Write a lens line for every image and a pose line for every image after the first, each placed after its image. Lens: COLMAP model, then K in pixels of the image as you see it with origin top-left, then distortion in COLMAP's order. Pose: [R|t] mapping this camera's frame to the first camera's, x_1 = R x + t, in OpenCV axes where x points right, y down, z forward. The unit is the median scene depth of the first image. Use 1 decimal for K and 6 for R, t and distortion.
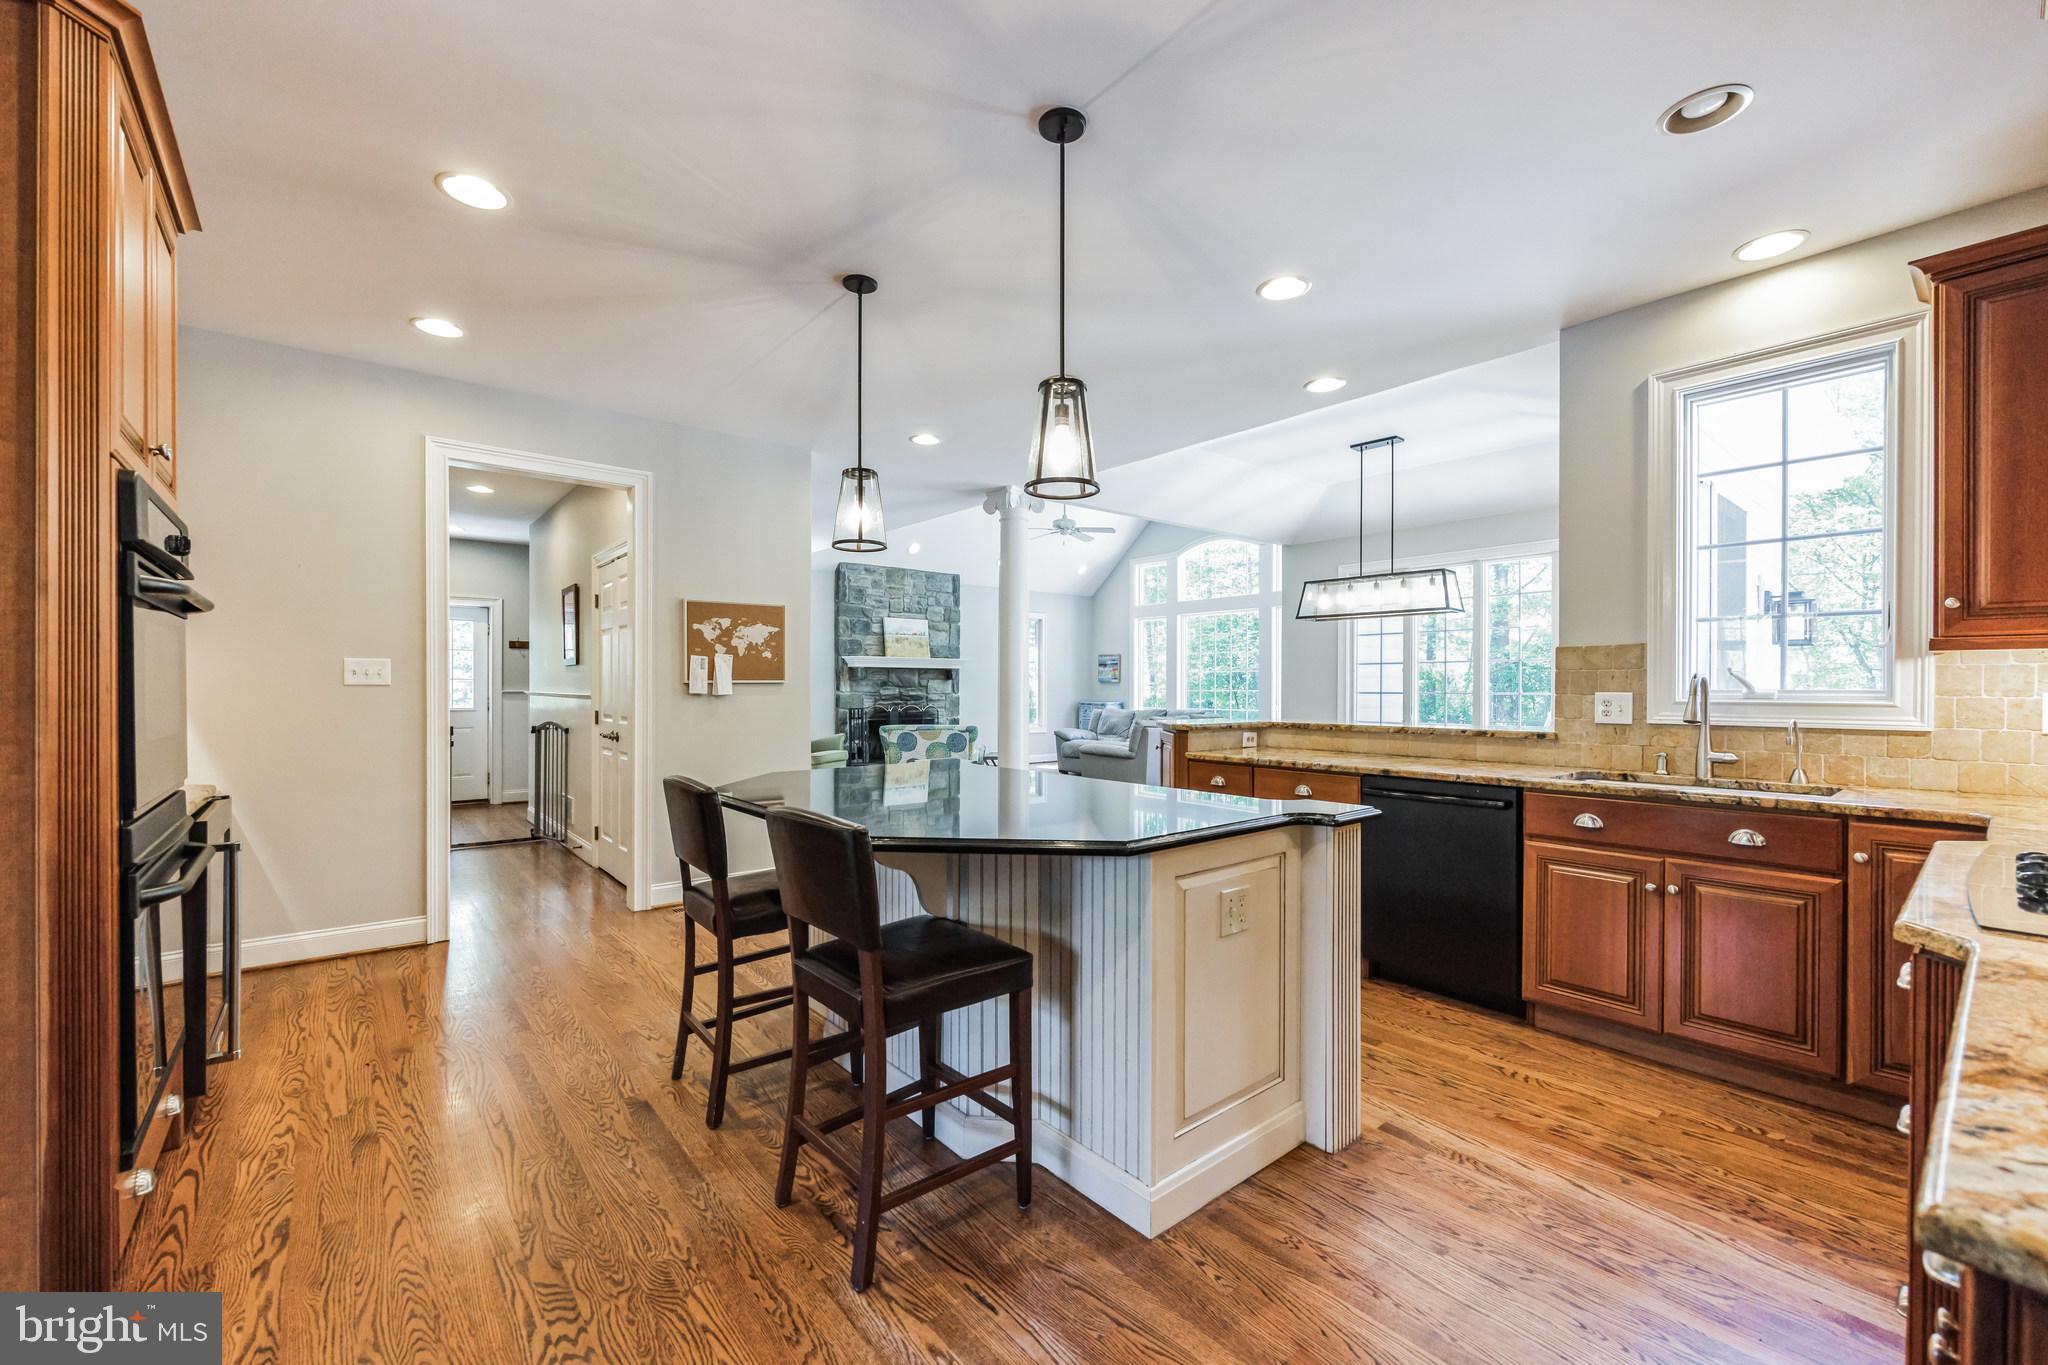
lens RADIAL K [[841.7, 0, 1029.3], [0, 841.7, 683.6], [0, 0, 1]] dist [-0.003171, -0.000059]
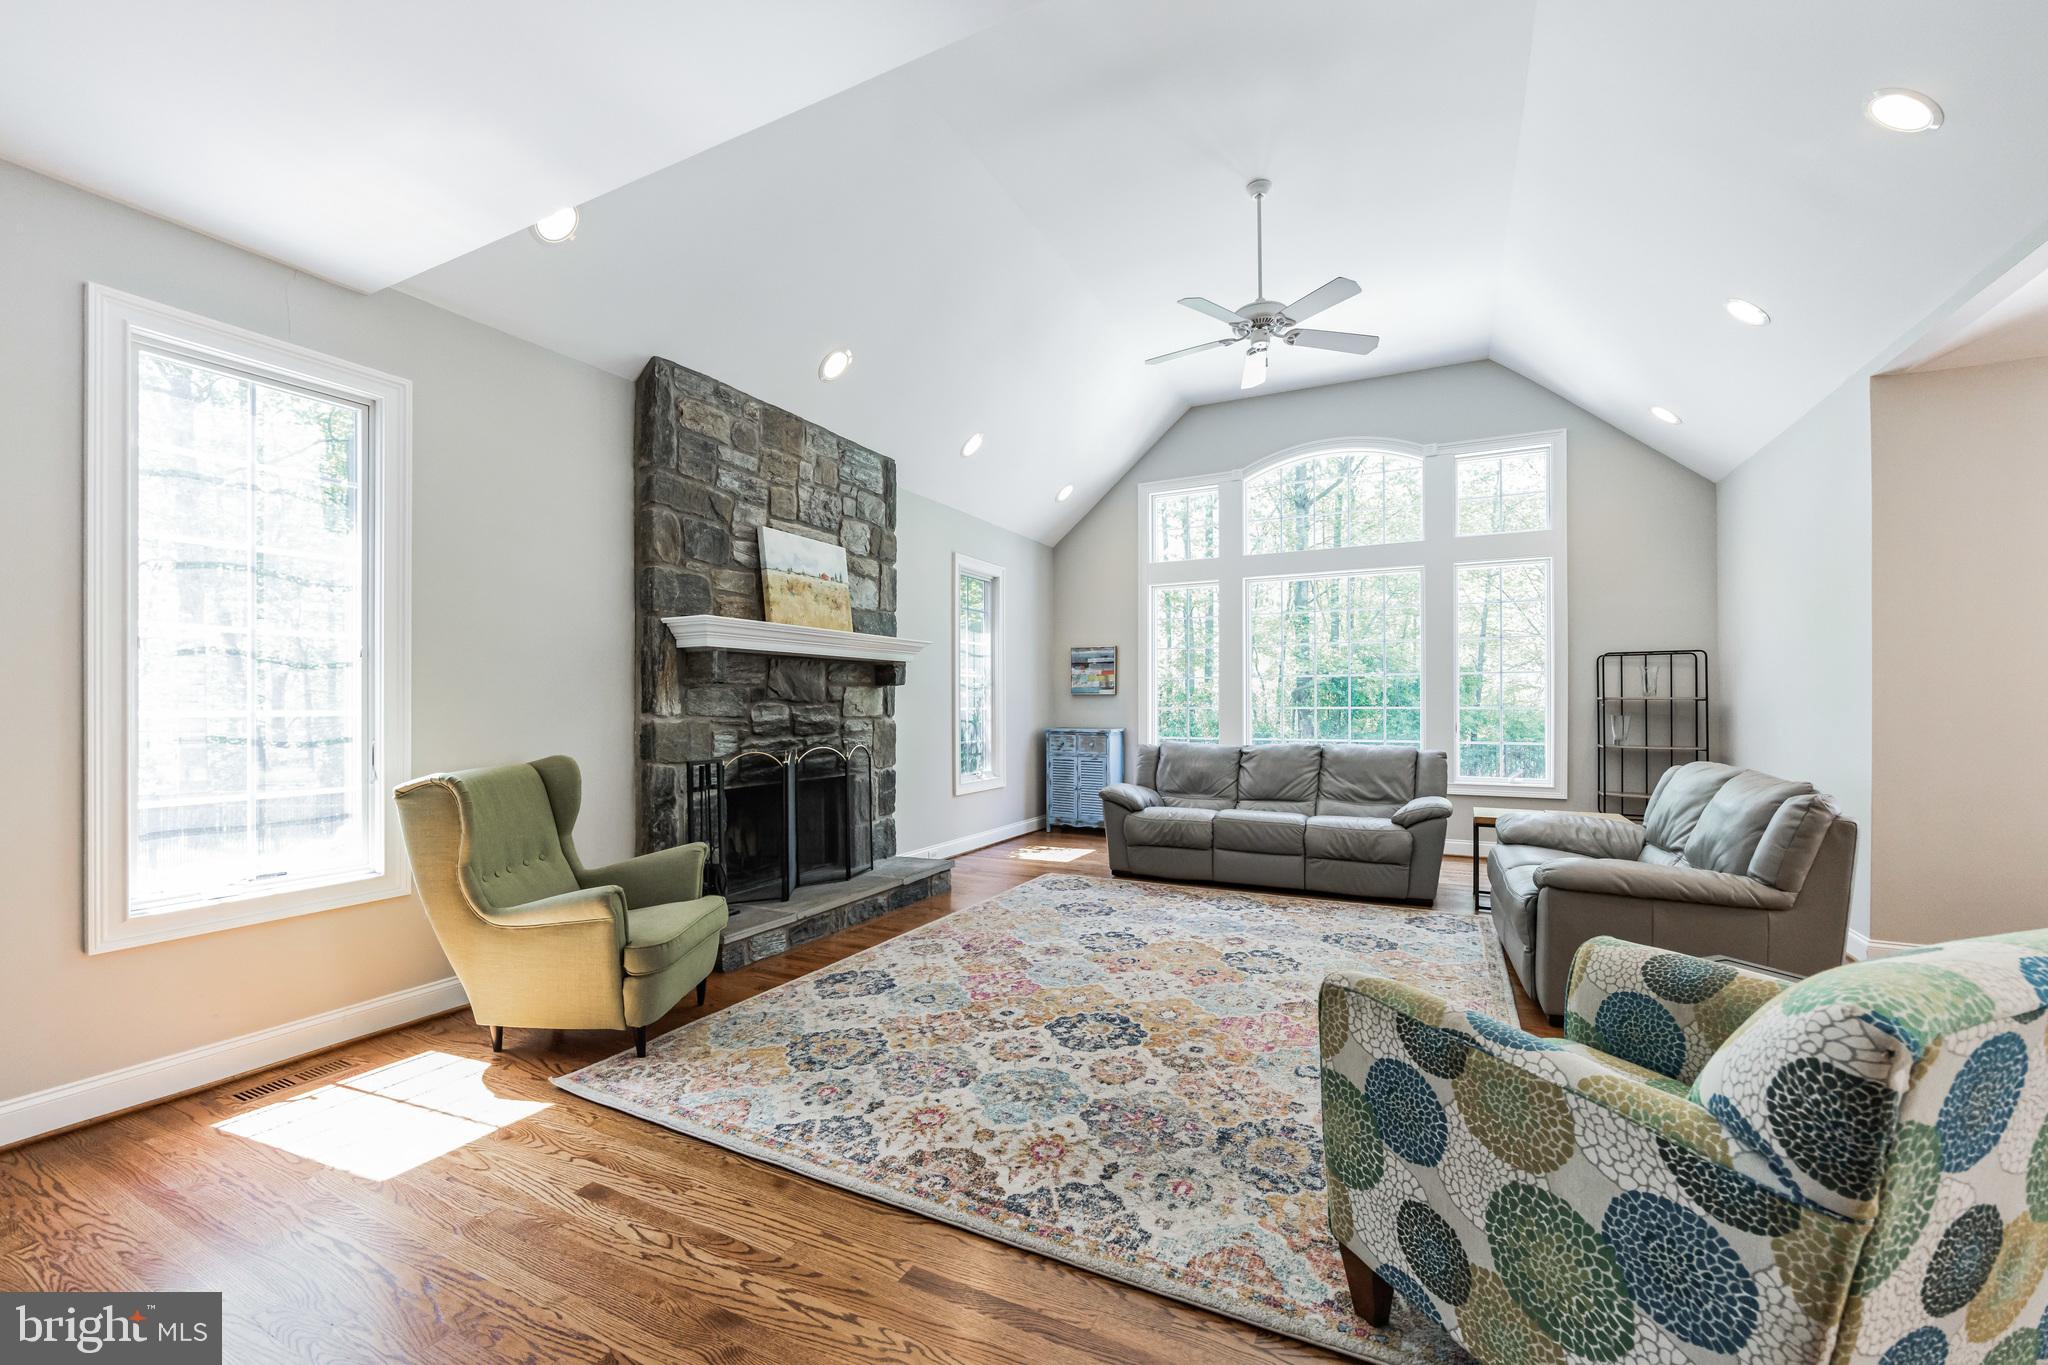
lens RADIAL K [[841.7, 0, 1023.7], [0, 841.7, 696.2], [0, 0, 1]] dist [-0.003171, -0.000059]
pose [[0.921134, -0.001180, 0.389244, -0.206980], [0.004366, 0.999964, -0.007300, 0.004331], [-0.389222, 0.008424, 0.921106, 0.572643]]
